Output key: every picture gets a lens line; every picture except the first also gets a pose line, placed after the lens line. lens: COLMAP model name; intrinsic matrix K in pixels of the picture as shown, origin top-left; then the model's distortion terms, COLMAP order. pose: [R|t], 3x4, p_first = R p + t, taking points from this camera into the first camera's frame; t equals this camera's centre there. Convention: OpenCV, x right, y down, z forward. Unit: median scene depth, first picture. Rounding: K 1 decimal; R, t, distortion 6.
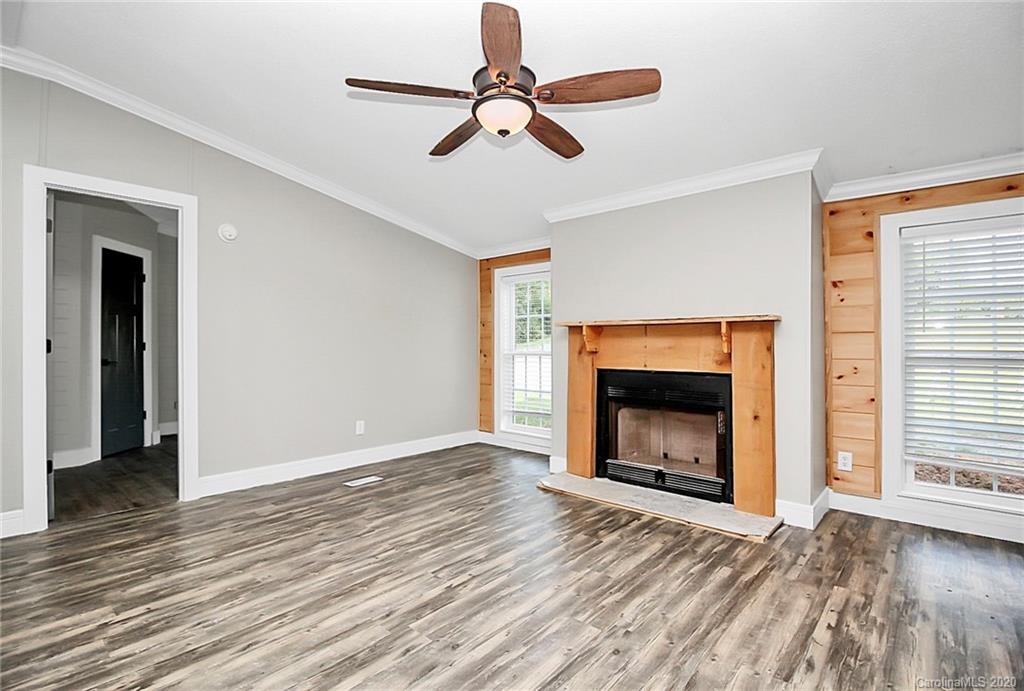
lens RADIAL K [[492.0, 0, 512.0], [0, 492.0, 345.5], [0, 0, 1]] dist [-0.015905, -0.000200]
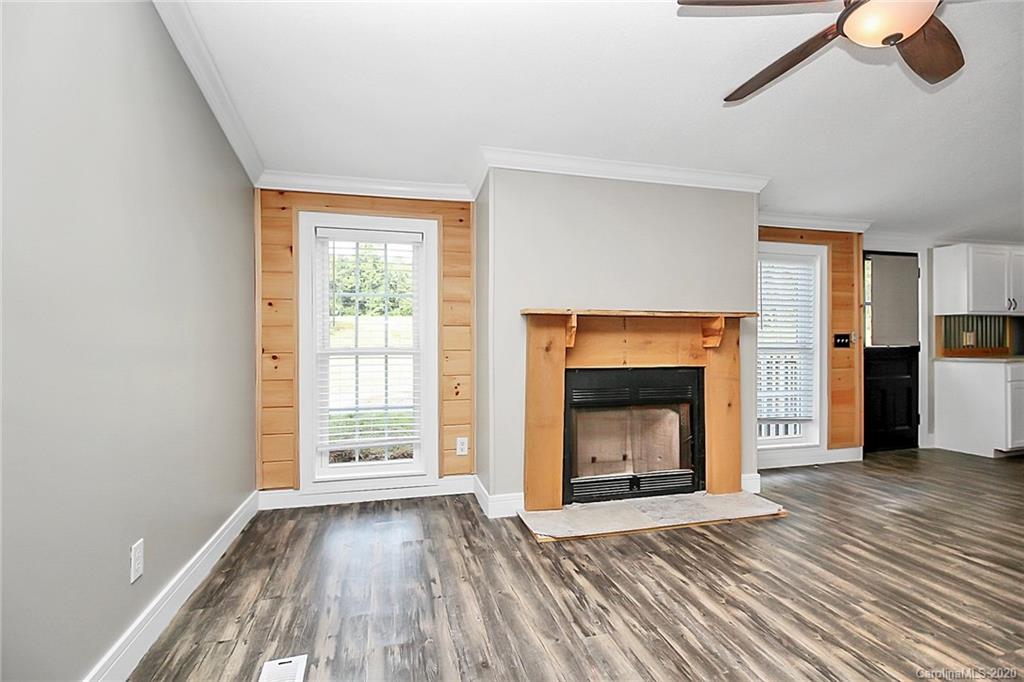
lens RADIAL K [[481.7, 0, 516.5], [0, 481.7, 334.5], [0, 0, 1]] dist [0.000224, -0.013523]
pose [[0.545881, 0.004581, 0.837850, -0.612359], [-0.000087, 0.999985, -0.005411, -0.005267], [-0.837863, 0.002881, 0.545874, 0.741731]]
